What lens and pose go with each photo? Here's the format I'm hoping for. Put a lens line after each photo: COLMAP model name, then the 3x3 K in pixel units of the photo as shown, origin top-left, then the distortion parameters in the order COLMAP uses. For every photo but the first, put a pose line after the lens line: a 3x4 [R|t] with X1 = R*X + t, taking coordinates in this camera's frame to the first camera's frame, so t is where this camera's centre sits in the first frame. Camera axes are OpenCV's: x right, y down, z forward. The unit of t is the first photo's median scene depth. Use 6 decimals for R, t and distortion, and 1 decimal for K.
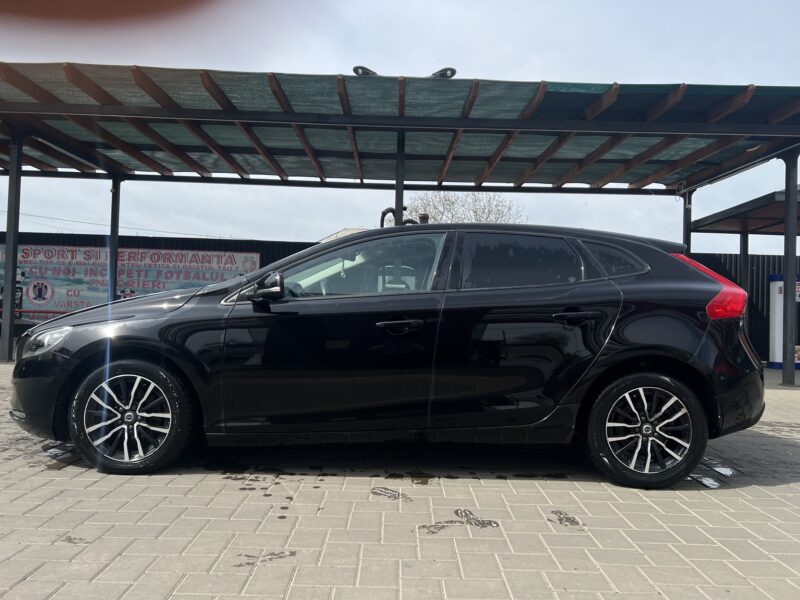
lens RADIAL K [[593.3, 0, 406.0], [0, 593.3, 295.8], [0, 0, 1]] dist [0.054914, -0.055517]
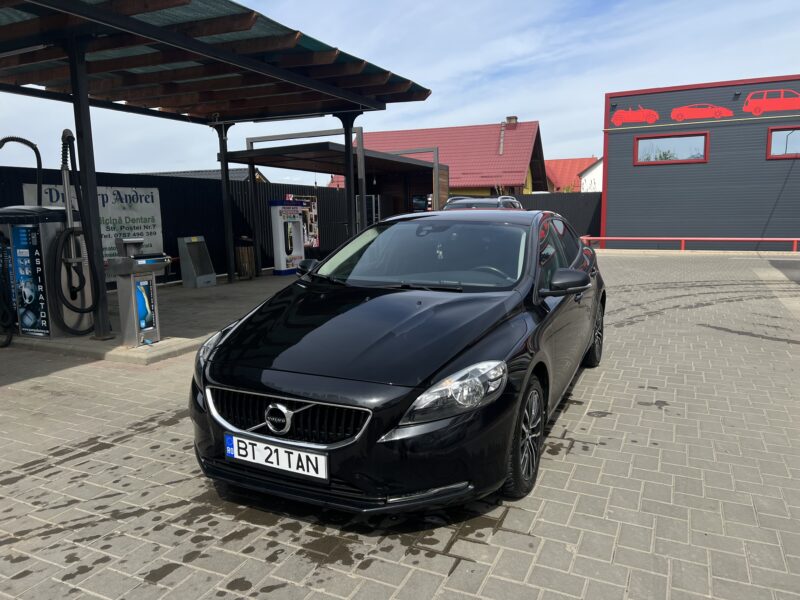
lens RADIAL K [[593.3, 0, 406.0], [0, 593.3, 295.8], [0, 0, 1]] dist [0.054914, -0.055517]
pose [[0.430511, -0.160611, 0.888180, -0.659548], [0.007447, 0.984639, 0.174444, -0.091613], [-0.902555, -0.068486, 0.425094, 0.373300]]
